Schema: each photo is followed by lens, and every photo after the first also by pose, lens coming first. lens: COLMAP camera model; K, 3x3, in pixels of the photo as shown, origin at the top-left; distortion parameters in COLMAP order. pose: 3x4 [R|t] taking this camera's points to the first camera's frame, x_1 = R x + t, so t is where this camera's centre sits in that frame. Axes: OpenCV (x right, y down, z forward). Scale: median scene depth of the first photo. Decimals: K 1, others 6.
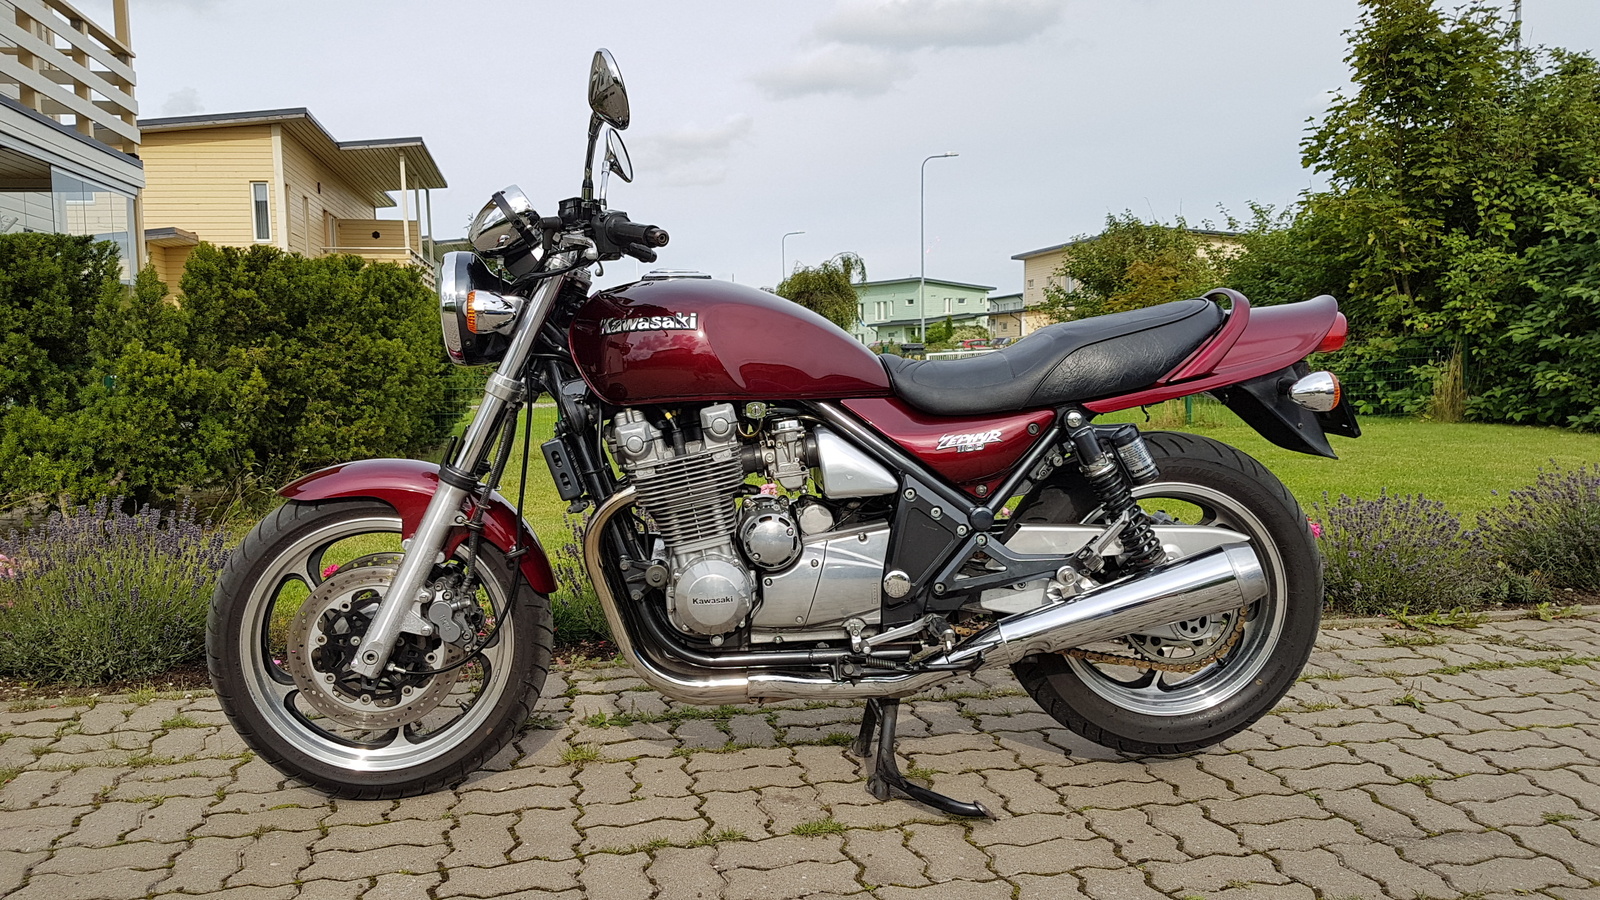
lens RADIAL K [[1242.0, 0, 804.2], [0, 1242.0, 449.0], [0, 0, 1]] dist [0.187723, -0.367530]
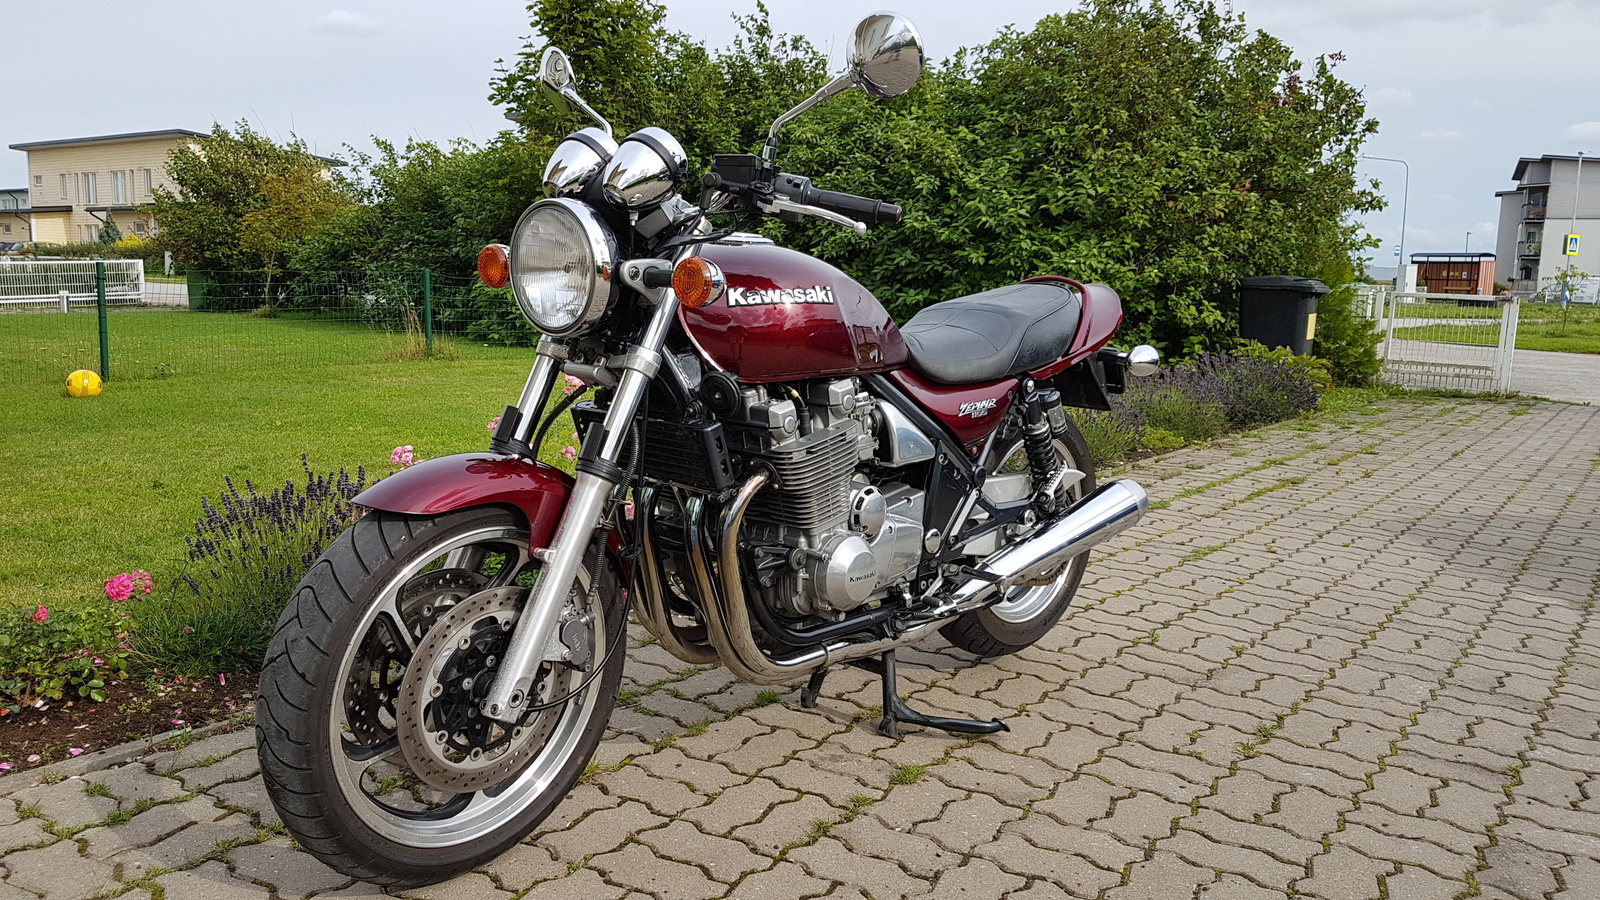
lens RADIAL K [[1242.0, 0, 804.2], [0, 1242.0, 449.0], [0, 0, 1]] dist [0.187723, -0.367530]
pose [[0.718706, -0.057978, 0.692893, -0.745457], [0.012799, 0.997452, 0.070185, -0.048579], [-0.695196, -0.041574, 0.717617, 0.293941]]
